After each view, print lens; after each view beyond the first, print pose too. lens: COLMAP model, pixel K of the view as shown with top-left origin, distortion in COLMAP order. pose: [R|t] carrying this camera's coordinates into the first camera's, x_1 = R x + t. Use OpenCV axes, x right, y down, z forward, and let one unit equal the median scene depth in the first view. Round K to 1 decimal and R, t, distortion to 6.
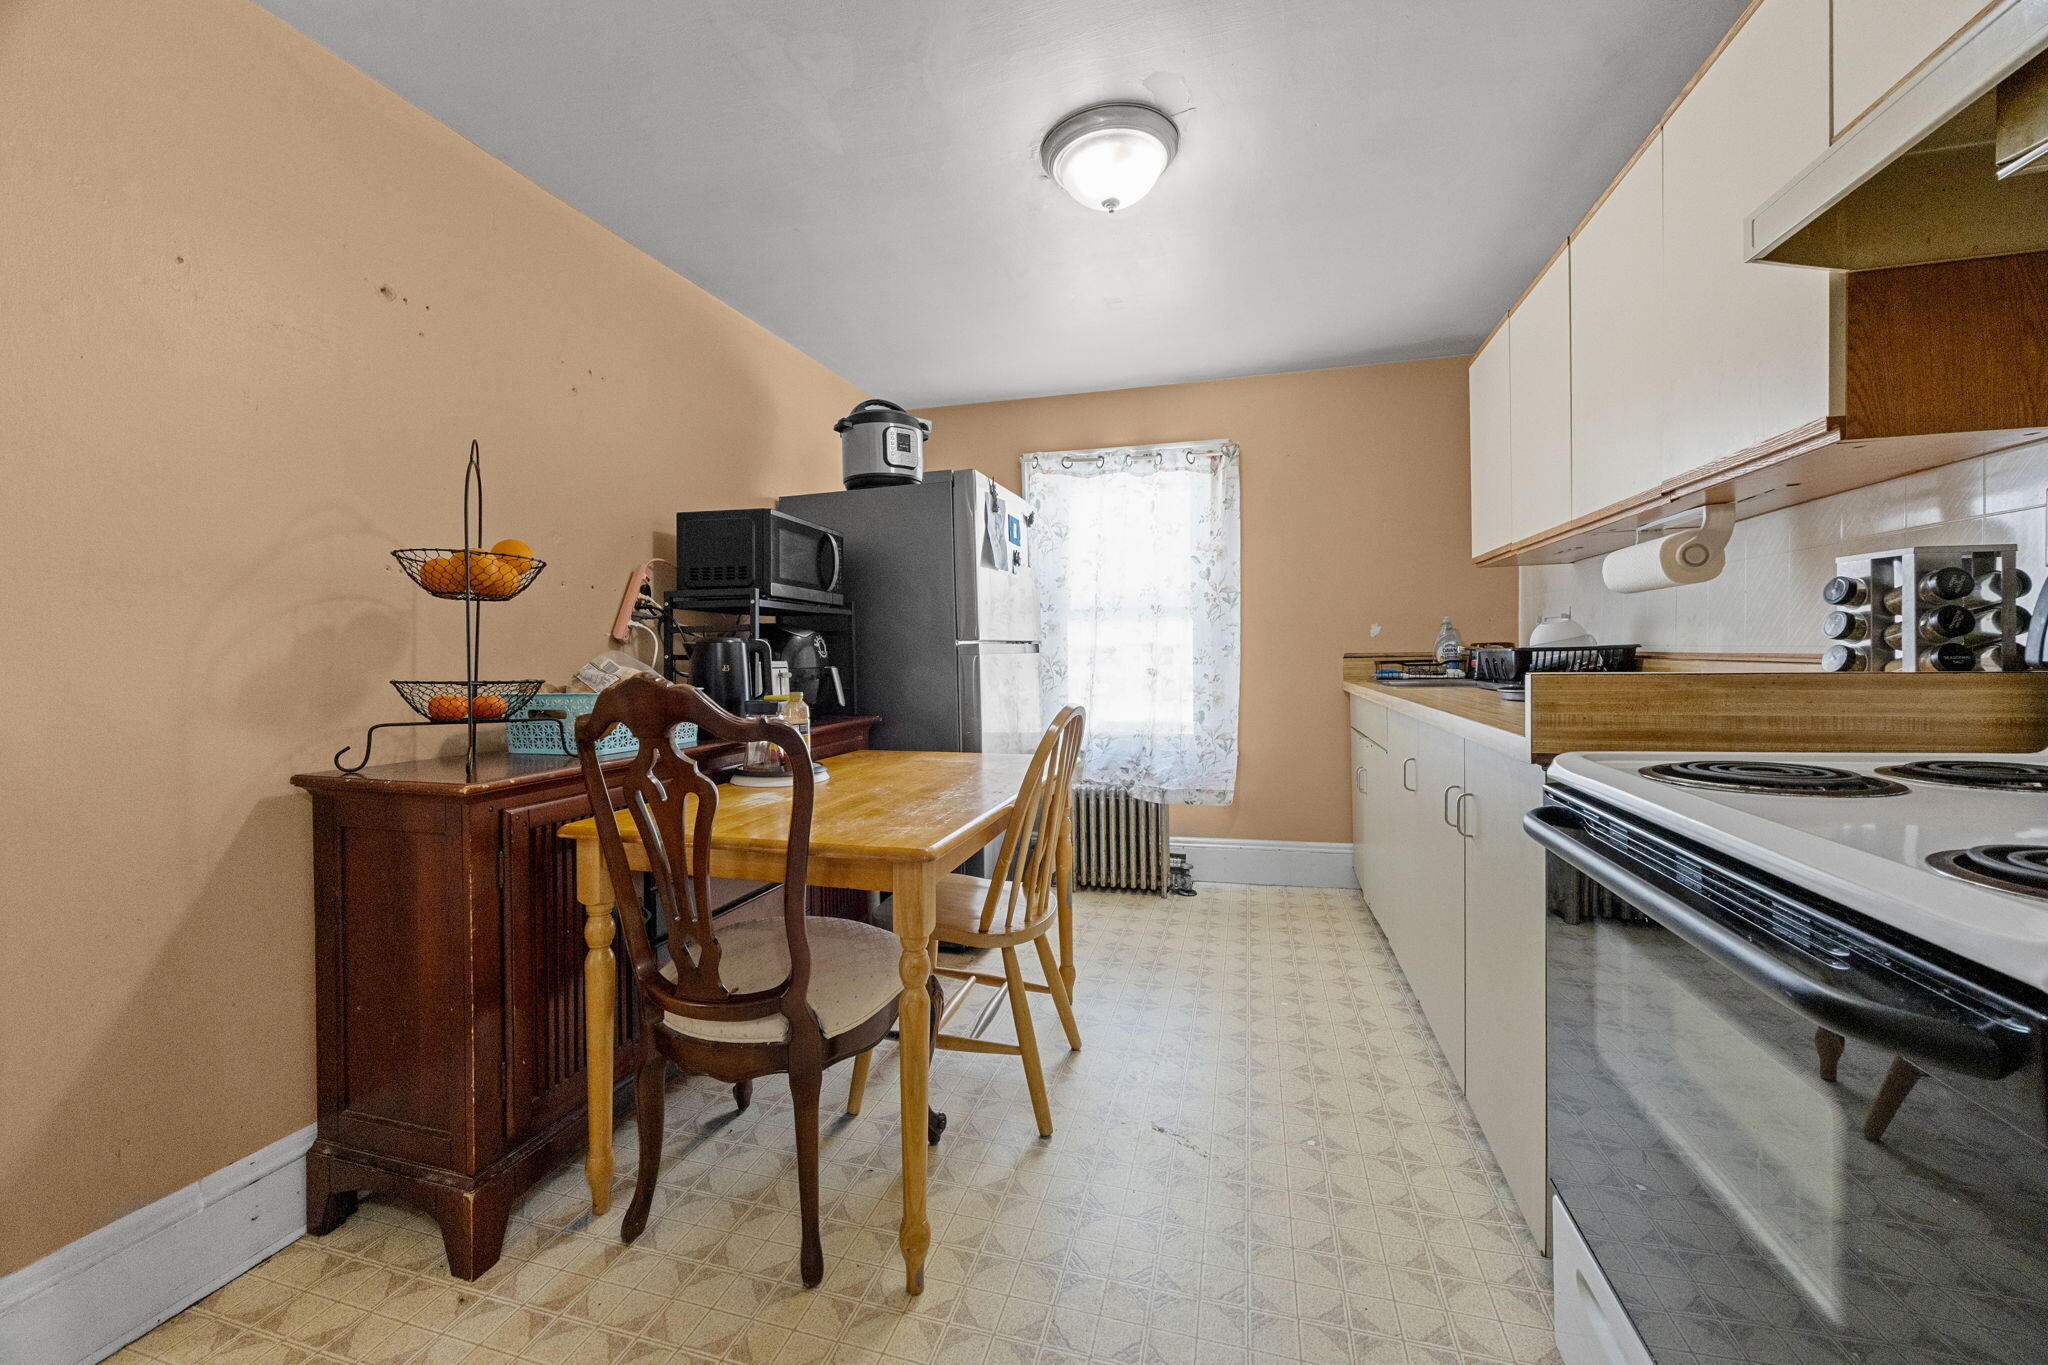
lens RADIAL K [[799.9, 0, 1020.0], [0, 799.9, 663.7], [0, 0, 1]] dist [-0.000542, -0.000129]
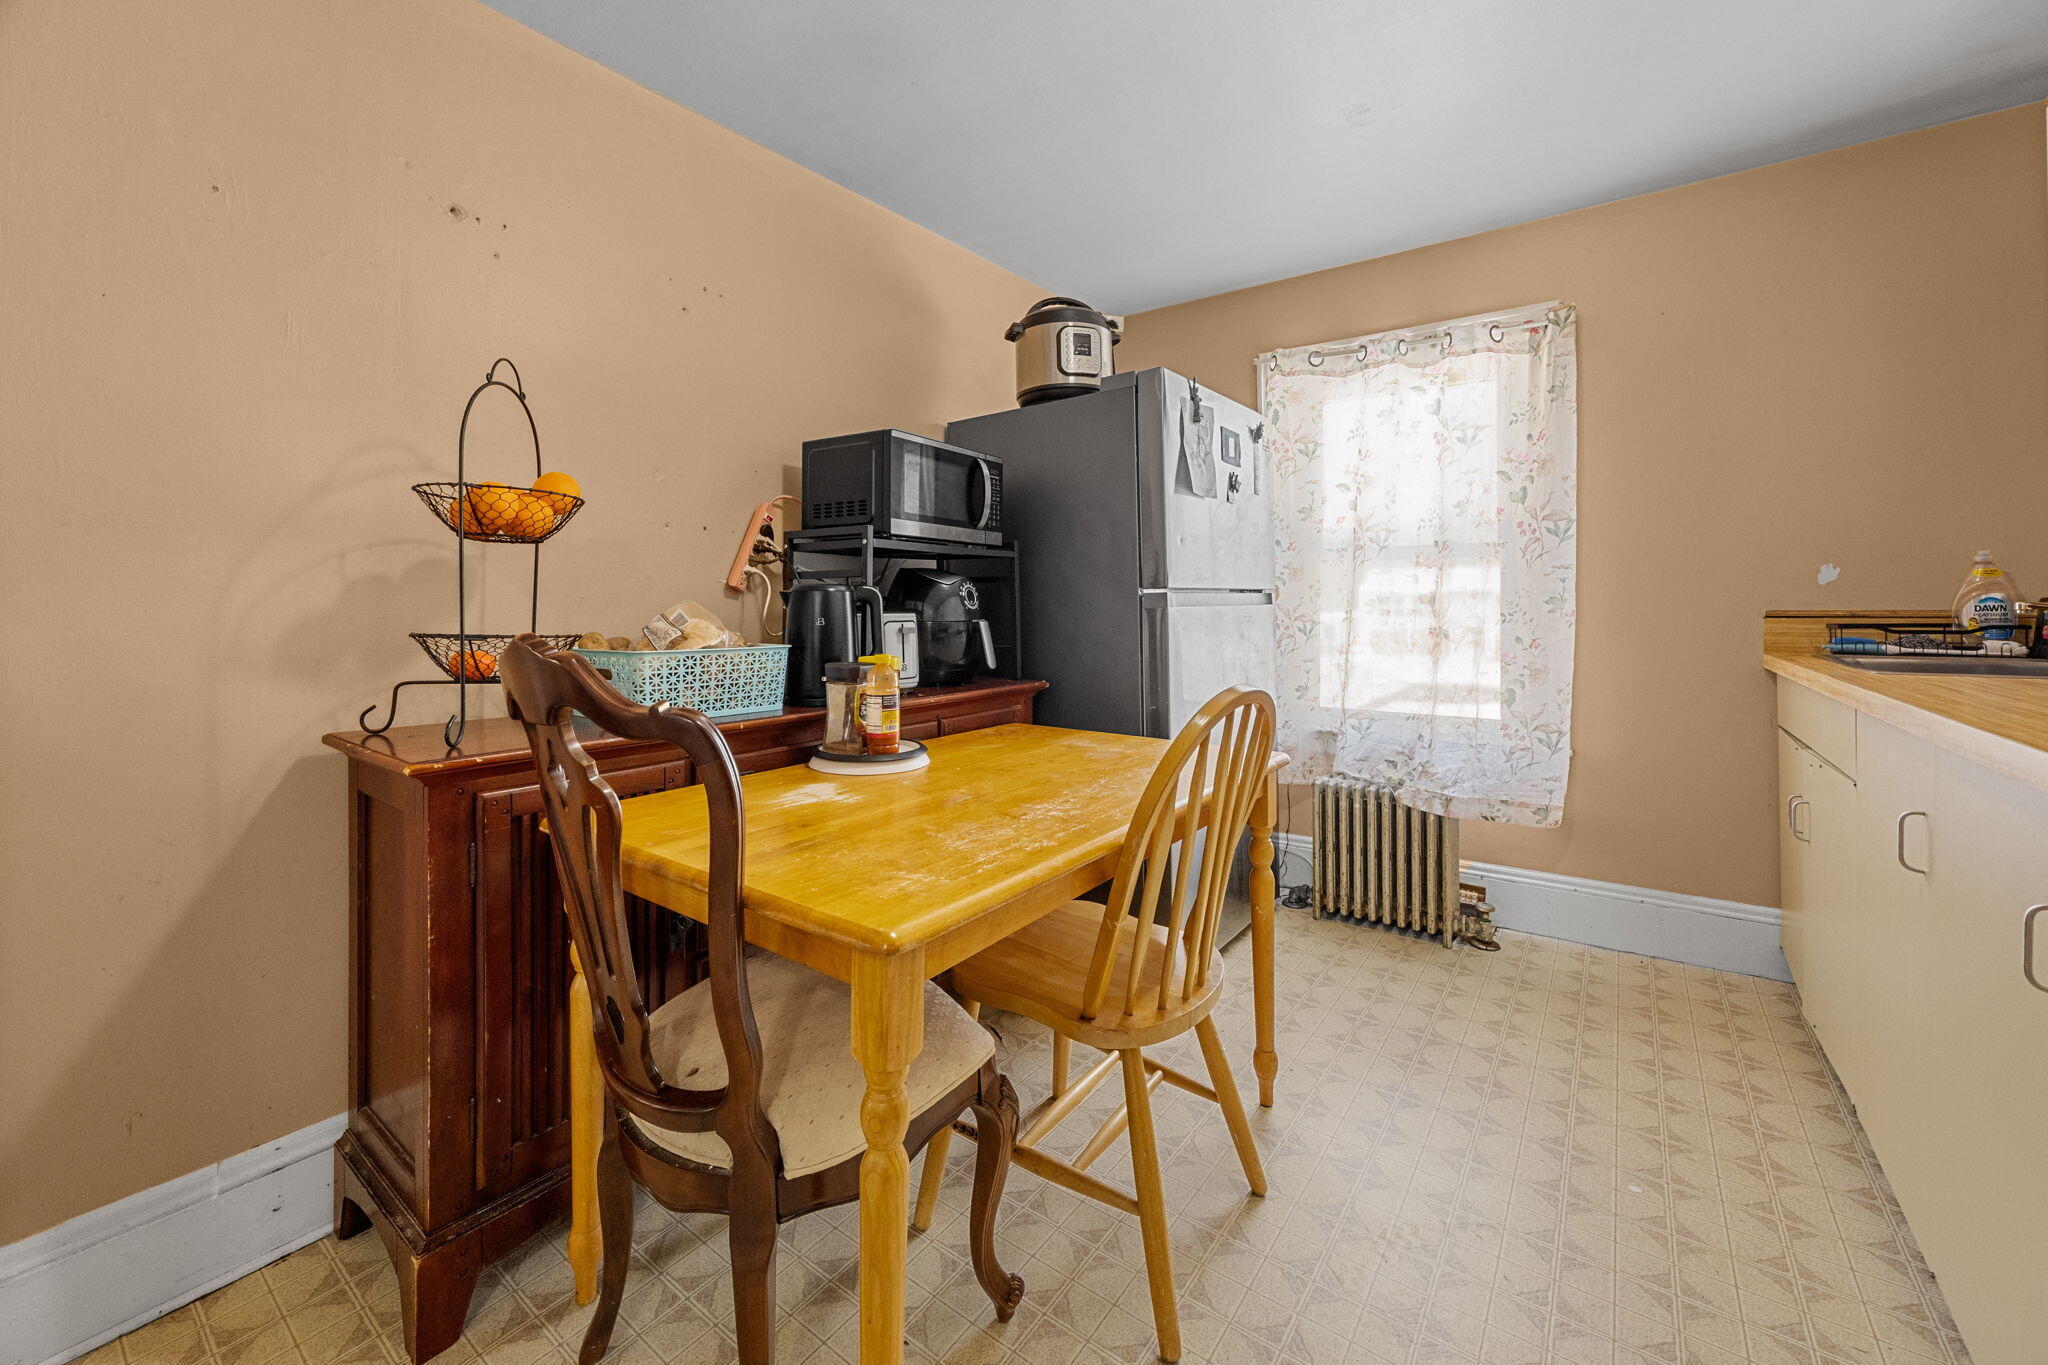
lens RADIAL K [[810.1, 0, 1021.1], [0, 810.1, 600.9], [0, 0, 1]] dist [-0.000460, 0.000006]
pose [[0.934638, 0.009210, -0.355481, 0.111481], [-0.012949, 0.999883, -0.008142, -0.010810], [0.355365, 0.012213, 0.934648, 0.258432]]
